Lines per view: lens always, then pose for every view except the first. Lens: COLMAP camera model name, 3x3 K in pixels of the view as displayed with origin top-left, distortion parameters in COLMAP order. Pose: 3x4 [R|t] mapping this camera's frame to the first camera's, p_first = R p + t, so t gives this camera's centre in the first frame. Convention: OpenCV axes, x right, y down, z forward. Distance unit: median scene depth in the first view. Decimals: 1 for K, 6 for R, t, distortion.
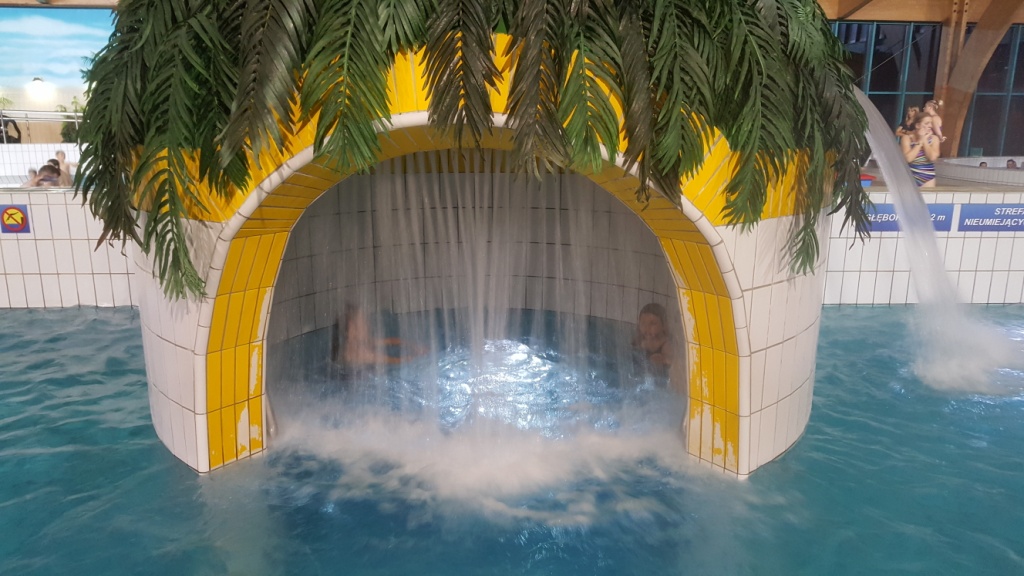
lens RADIAL K [[743.1, 0, 512.0], [0, 743.1, 288.0], [0, 0, 1]] dist [-0.028906, -0.003410]
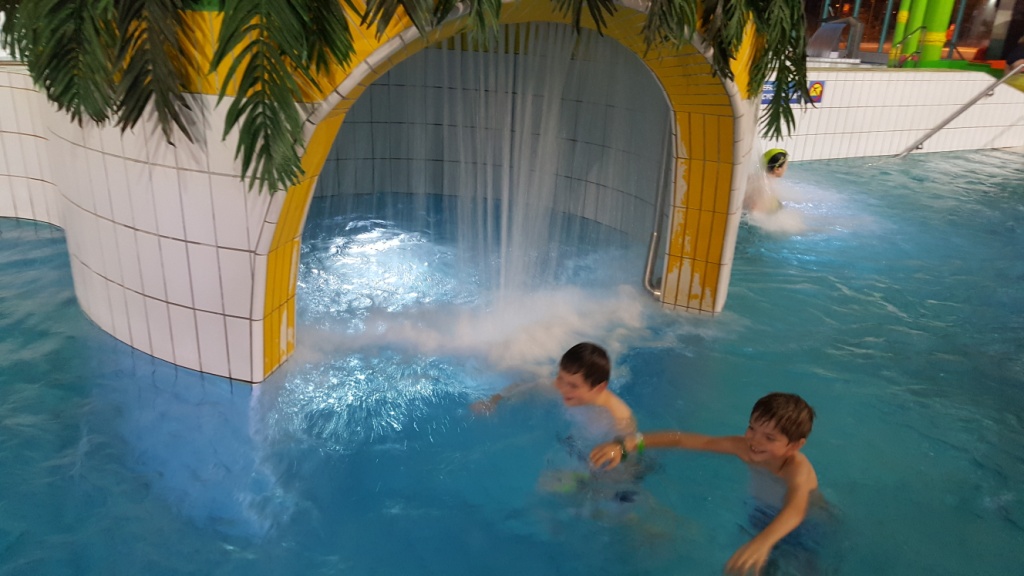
lens RADIAL K [[743.1, 0, 512.0], [0, 743.1, 288.0], [0, 0, 1]] dist [-0.028906, -0.003410]
pose [[0.904621, -0.110768, 0.411572, -0.487708], [0.047151, 0.985720, 0.161654, -0.001740], [-0.423601, -0.126829, 0.896926, 0.049120]]
